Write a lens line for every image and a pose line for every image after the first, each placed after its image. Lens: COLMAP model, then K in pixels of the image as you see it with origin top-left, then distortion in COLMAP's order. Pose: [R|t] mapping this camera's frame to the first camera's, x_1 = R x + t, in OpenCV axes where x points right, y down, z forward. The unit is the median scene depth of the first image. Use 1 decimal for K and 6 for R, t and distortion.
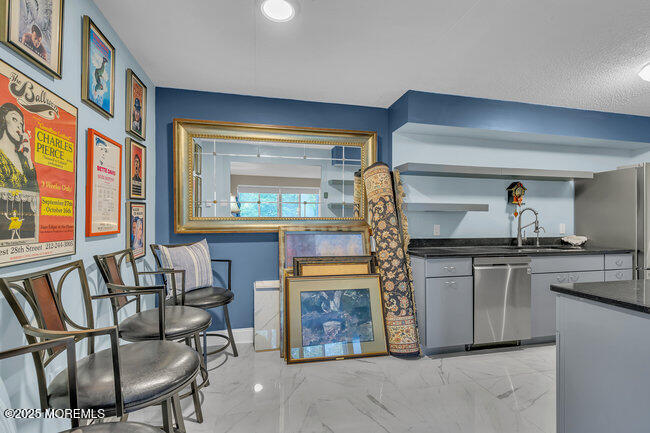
lens RADIAL K [[300.7, 0, 326.3], [0, 300.7, 222.3], [0, 0, 1]] dist [-0.002903, 0.000622]
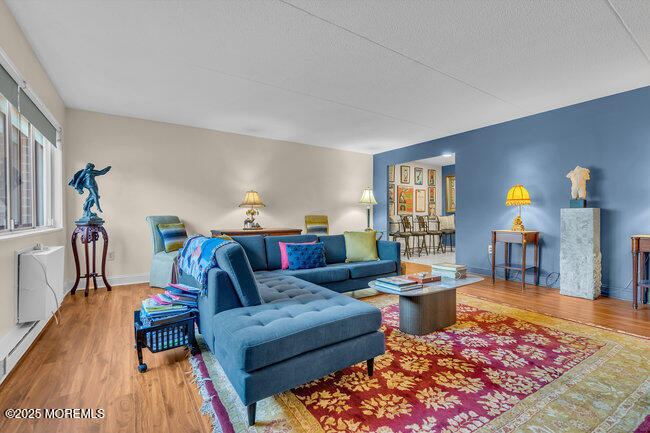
lens RADIAL K [[300.7, 0, 321.4], [0, 300.7, 218.7], [0, 0, 1]] dist [-0.002903, 0.000622]
pose [[0.354533, 0.003669, -0.935036, 1.552249], [0.001017, 0.999990, 0.004309, 0.067213], [0.935043, -0.002479, 0.354526, -1.043077]]
